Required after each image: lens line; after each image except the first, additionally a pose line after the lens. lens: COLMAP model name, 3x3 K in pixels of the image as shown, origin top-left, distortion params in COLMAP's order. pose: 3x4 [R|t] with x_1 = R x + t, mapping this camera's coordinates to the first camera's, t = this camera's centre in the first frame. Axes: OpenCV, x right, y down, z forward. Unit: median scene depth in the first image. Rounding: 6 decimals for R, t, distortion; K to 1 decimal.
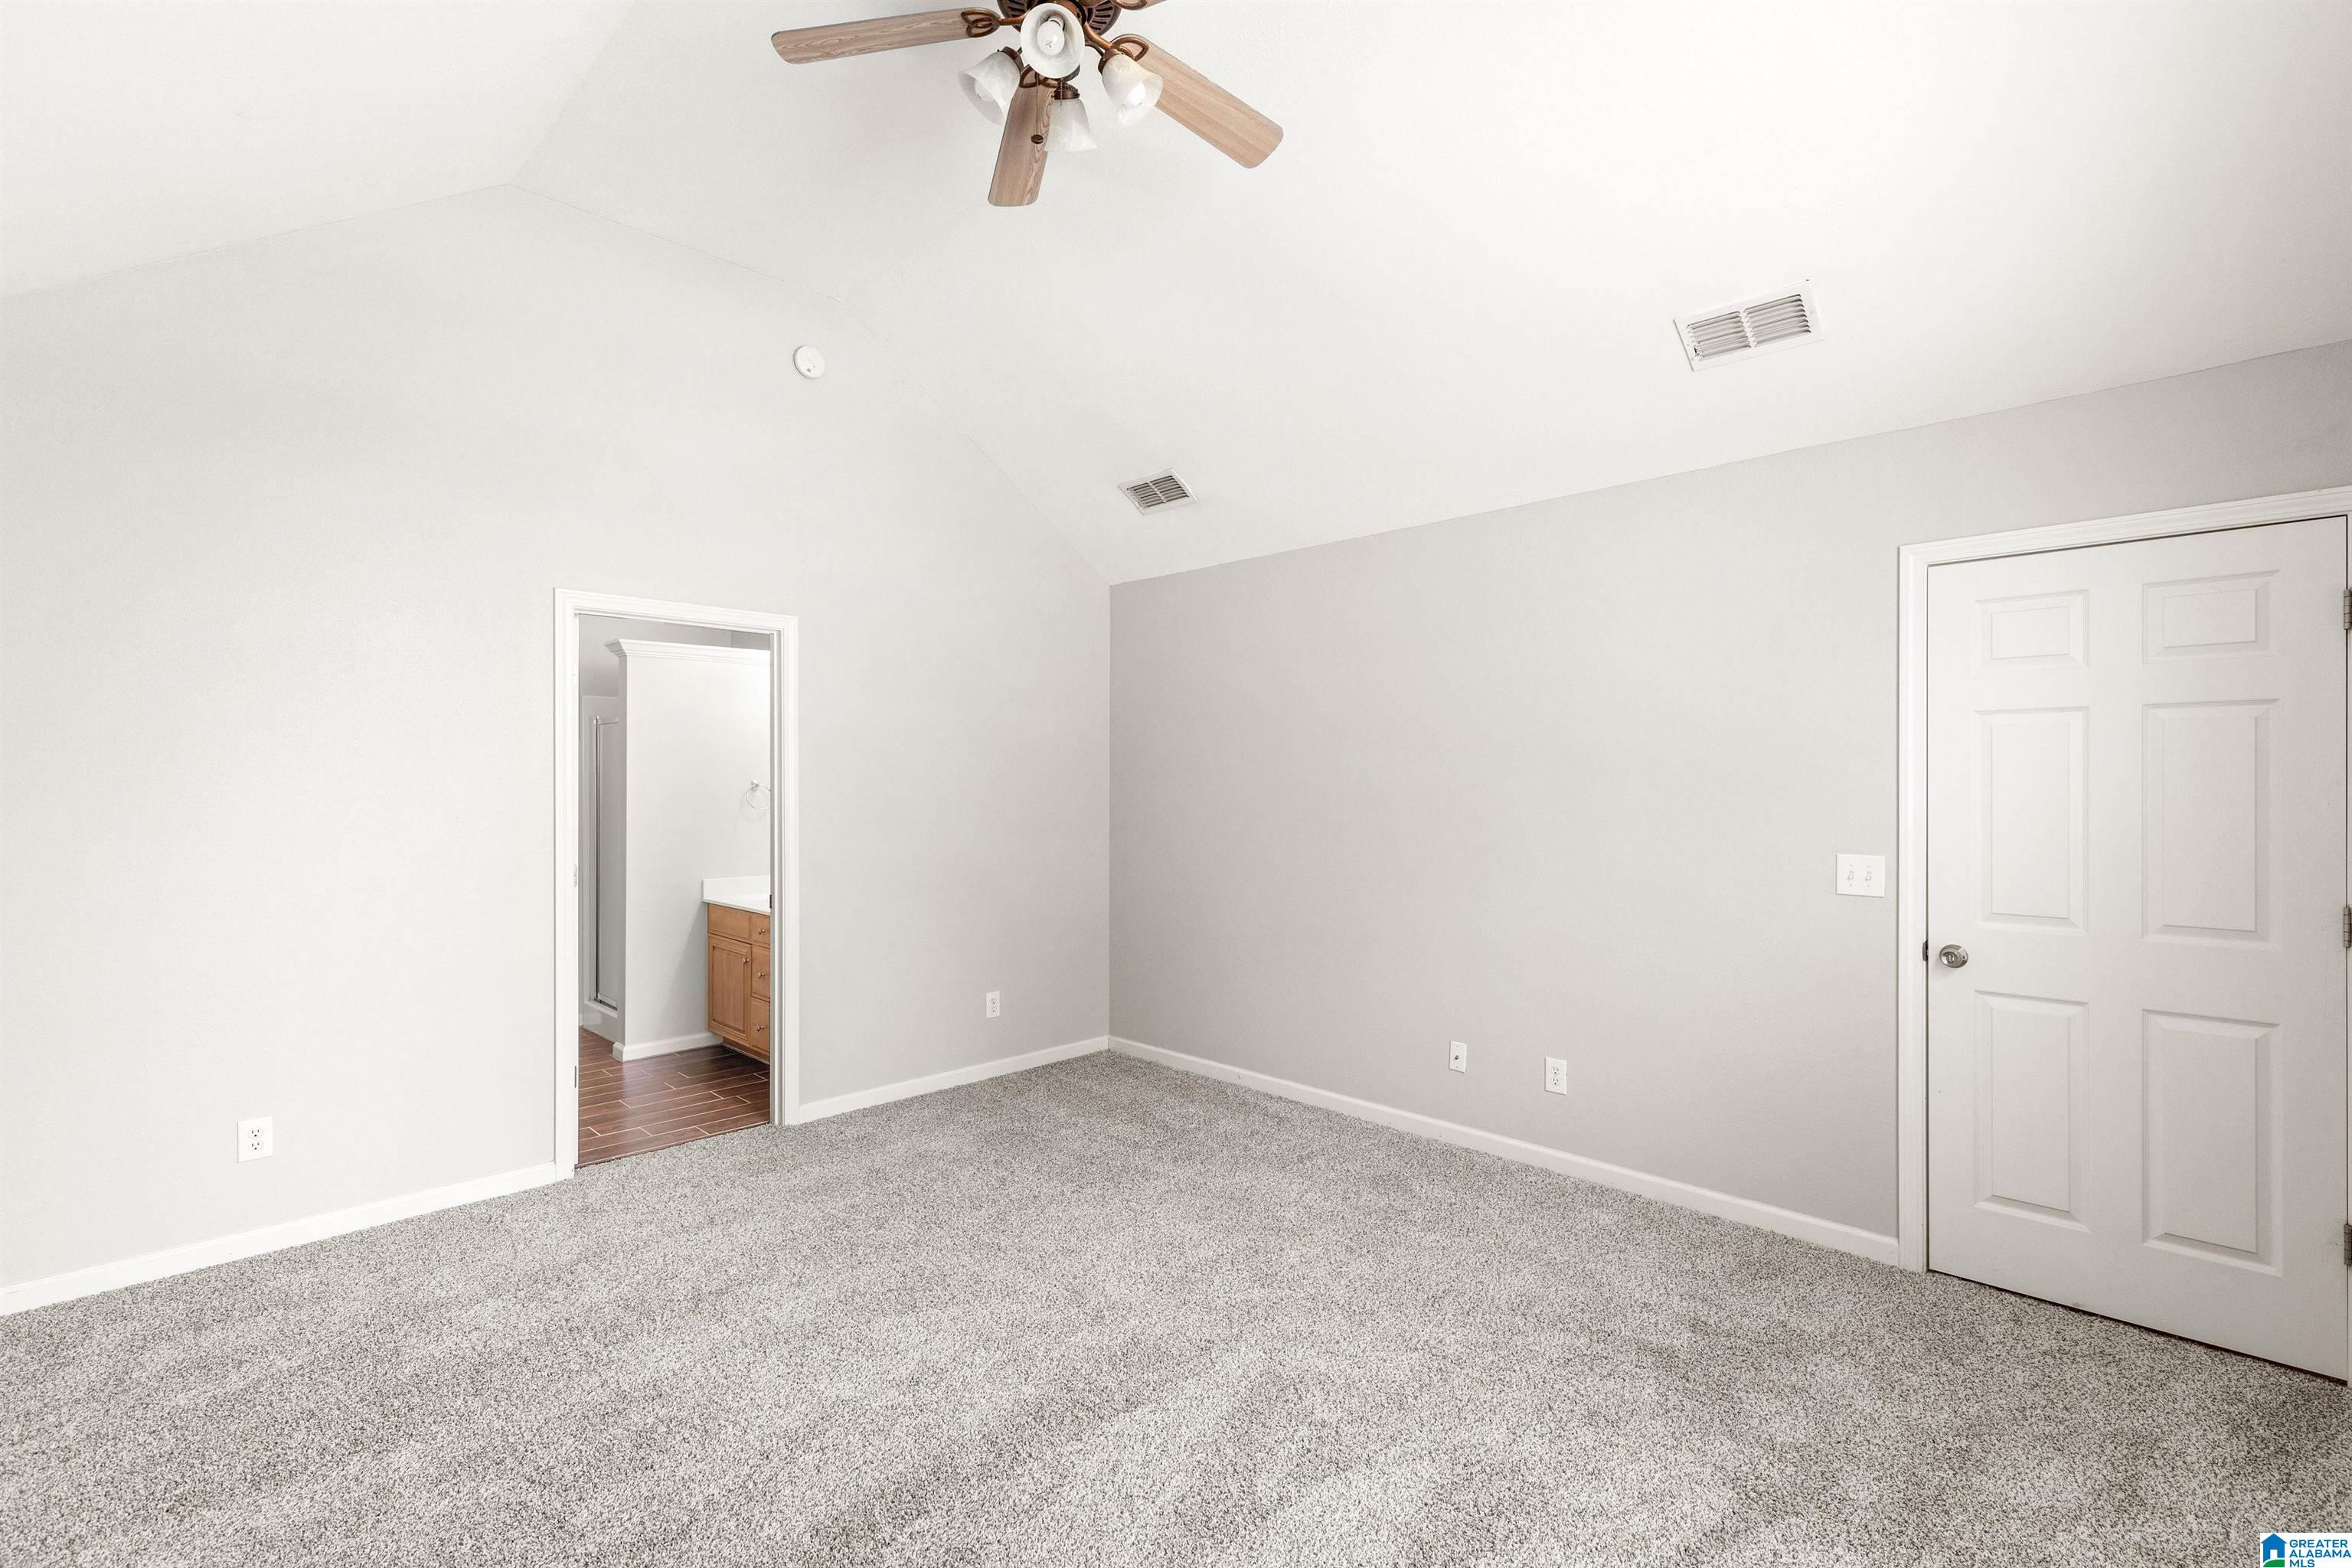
lens RADIAL K [[1069.2, 0, 1168.2], [0, 1069.2, 776.4], [0, 0, 1]] dist [0.011294, -0.000196]
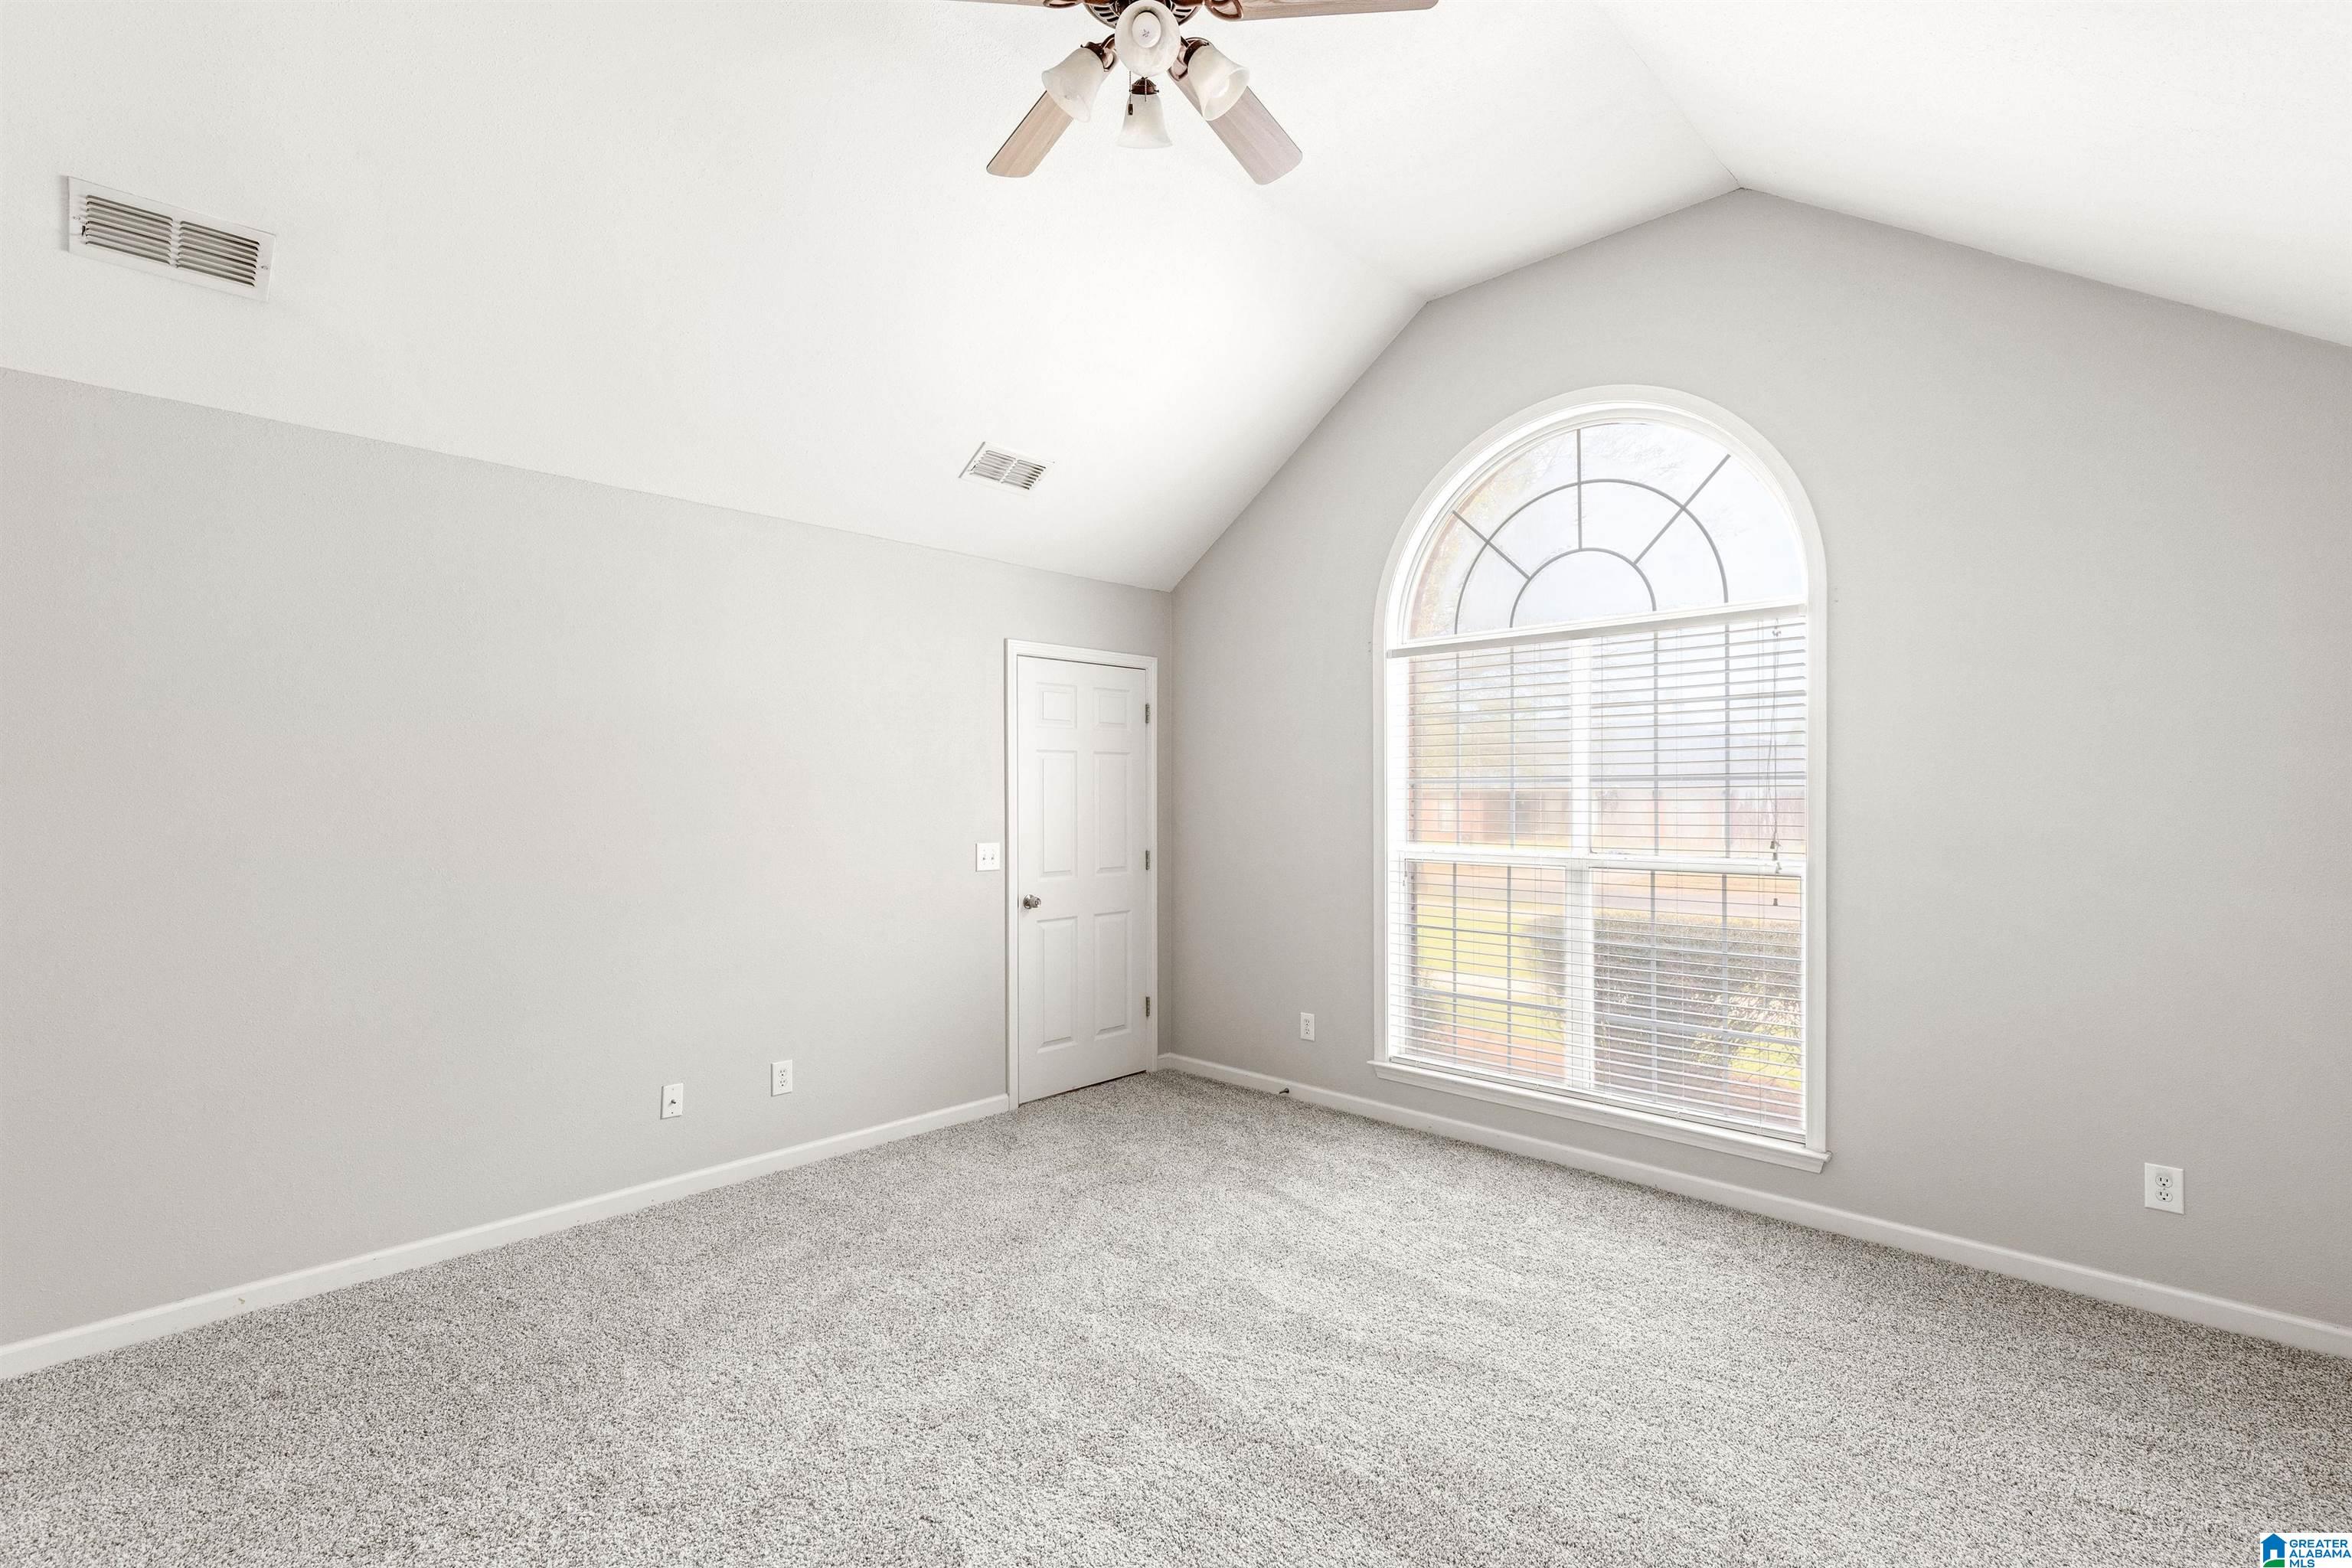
lens RADIAL K [[1069.2, 0, 1172.7], [0, 1069.2, 798.4], [0, 0, 1]] dist [0.011294, -0.000196]
pose [[-0.007418, -0.002363, 0.999970, -0.850031], [0.007164, 0.999971, 0.002416, 0.010597], [-0.999947, 0.007182, -0.007401, 0.784569]]
